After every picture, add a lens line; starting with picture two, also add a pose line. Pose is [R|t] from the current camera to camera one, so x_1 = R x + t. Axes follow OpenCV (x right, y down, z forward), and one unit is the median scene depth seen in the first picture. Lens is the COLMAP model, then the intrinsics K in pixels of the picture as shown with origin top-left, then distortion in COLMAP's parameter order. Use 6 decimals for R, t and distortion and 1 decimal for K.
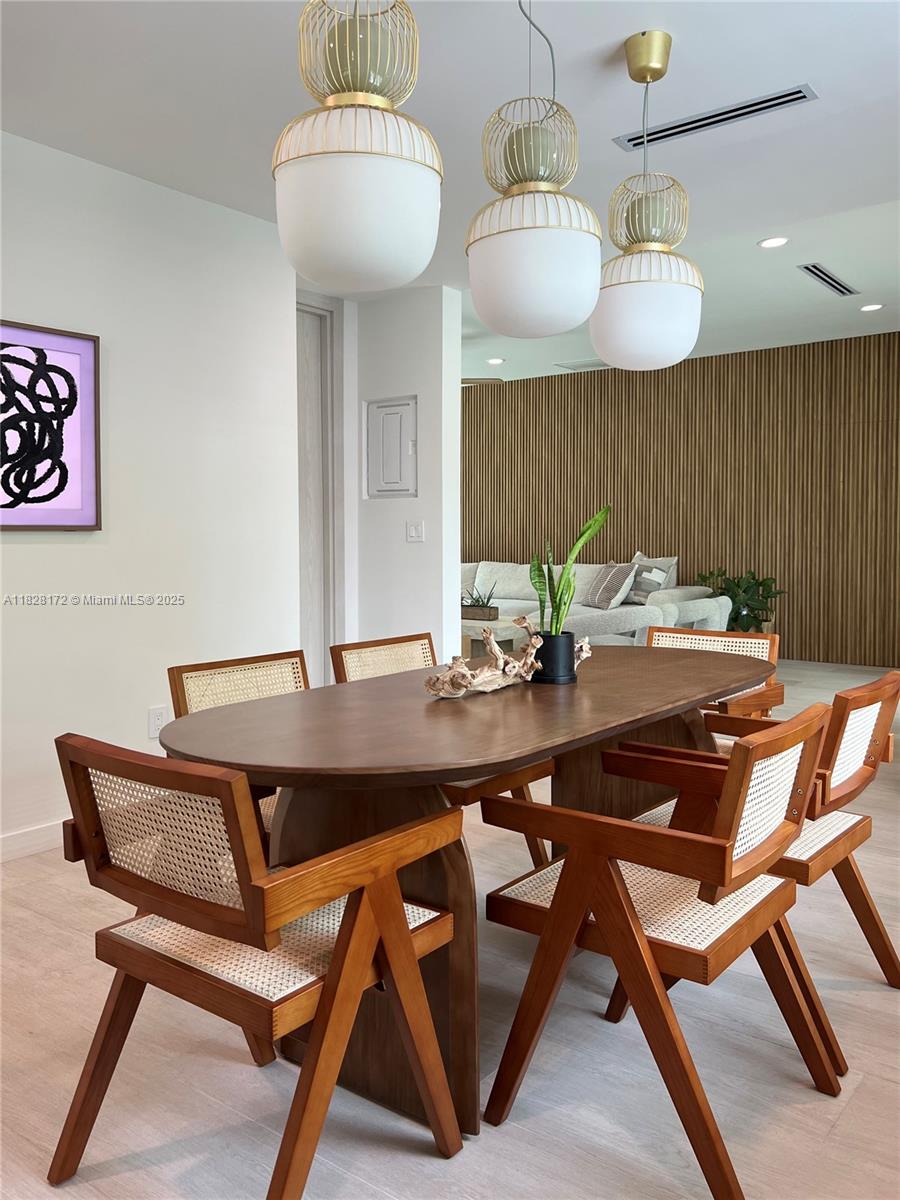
lens RADIAL K [[999.6, 0, 450.0], [0, 999.6, 600.0], [0, 0, 1]] dist [0.024923, -0.010038]
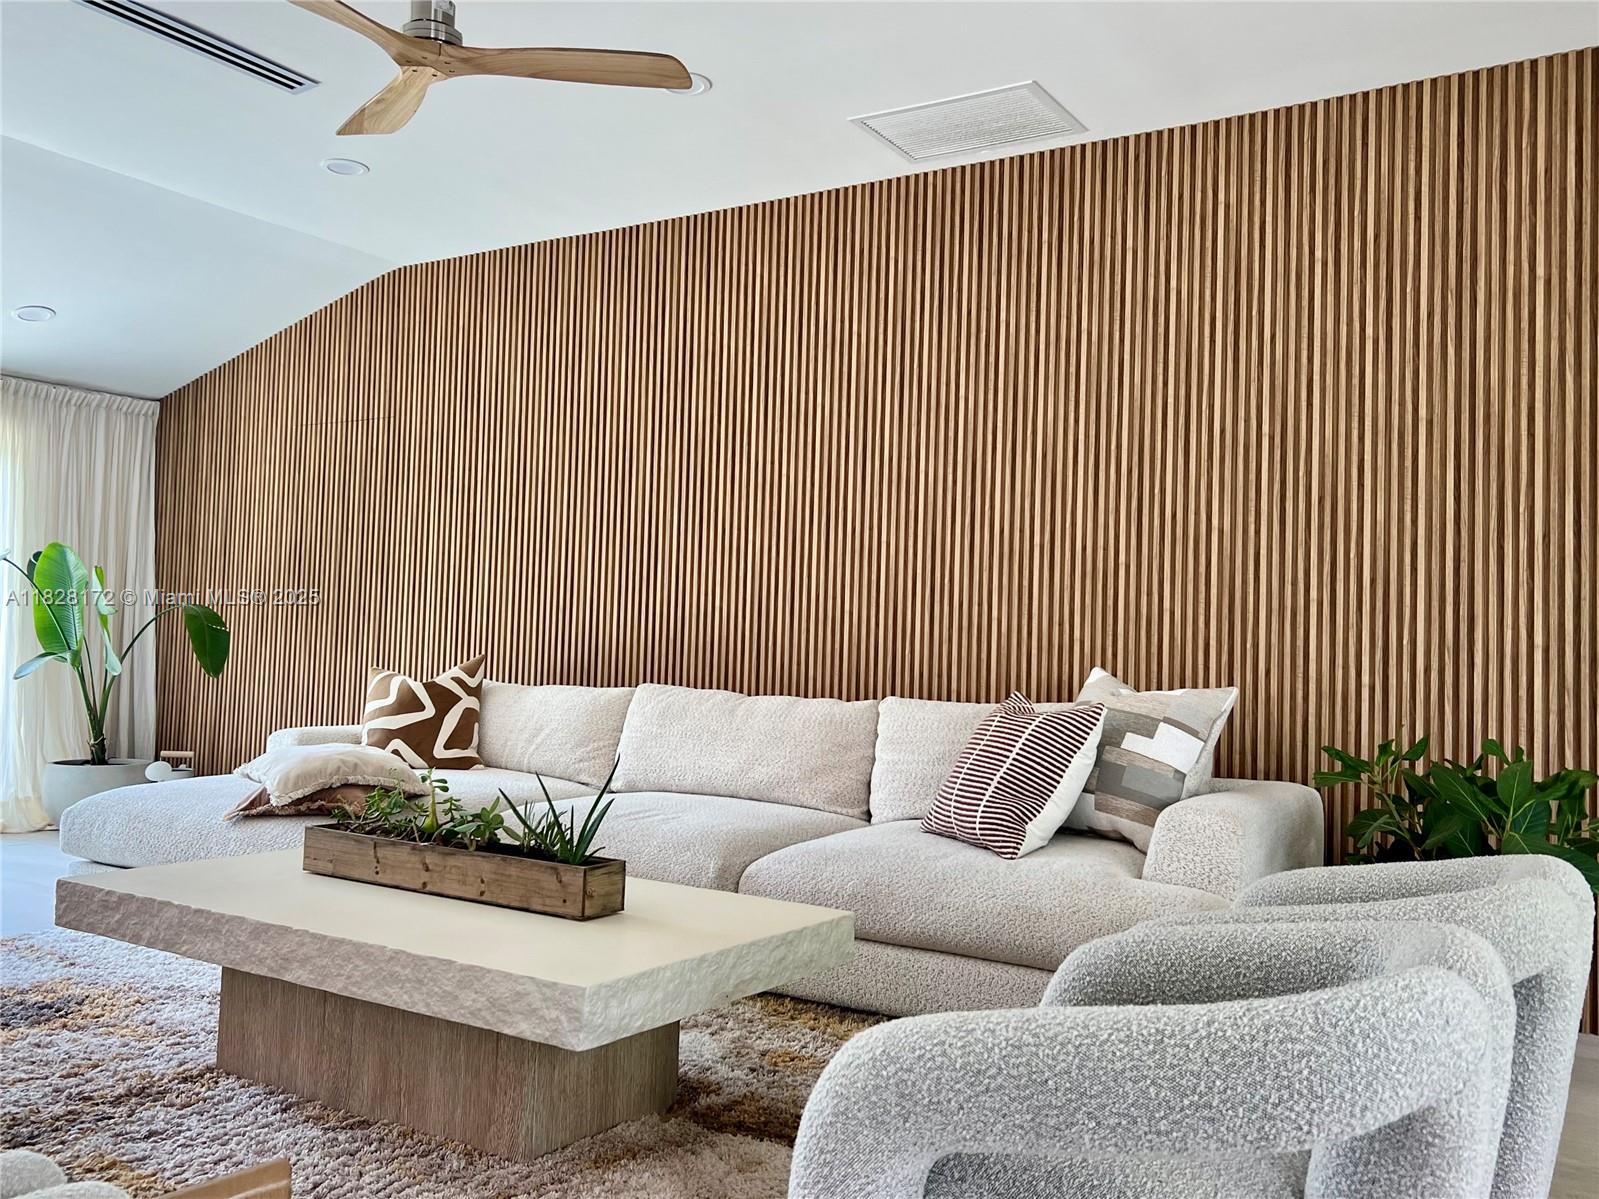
lens RADIAL K [[1332.0, 0, 799.5], [0, 1332.0, 599.5], [0, 0, 1]] dist [0.024923, -0.010038]
pose [[0.997066, 0.033699, 0.068723, 0.062004], [-0.026434, 0.994226, -0.103998, -0.023670], [-0.071830, 0.101876, 0.992200, 0.592558]]
